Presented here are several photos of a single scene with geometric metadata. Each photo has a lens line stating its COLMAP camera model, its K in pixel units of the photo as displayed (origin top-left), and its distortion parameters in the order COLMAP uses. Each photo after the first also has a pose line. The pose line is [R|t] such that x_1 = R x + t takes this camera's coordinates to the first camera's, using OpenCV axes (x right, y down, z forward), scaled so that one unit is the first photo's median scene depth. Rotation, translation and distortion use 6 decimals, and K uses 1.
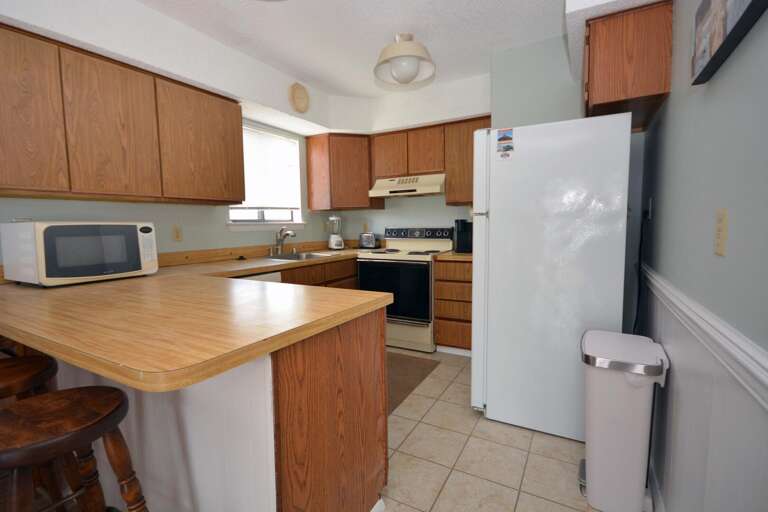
lens RADIAL K [[362.6, 0, 381.8], [0, 362.6, 255.2], [0, 0, 1]] dist [0.000182, 0.000086]
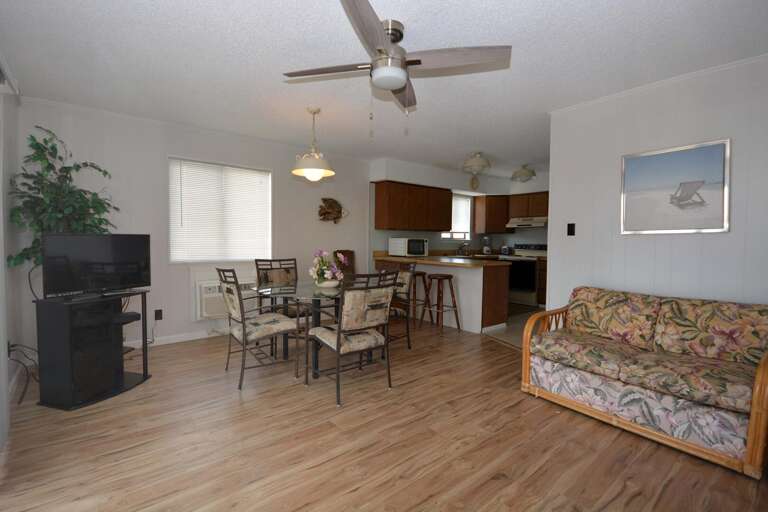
lens RADIAL K [[356.7, 0, 385.5], [0, 356.7, 250.5], [0, 0, 1]] dist [-0.002382, -0.000045]
pose [[0.935292, 0.036110, -0.352030, 0.037230], [-0.055718, 0.997399, -0.045725, 0.085415], [0.349463, 0.062381, 0.934871, -0.999898]]
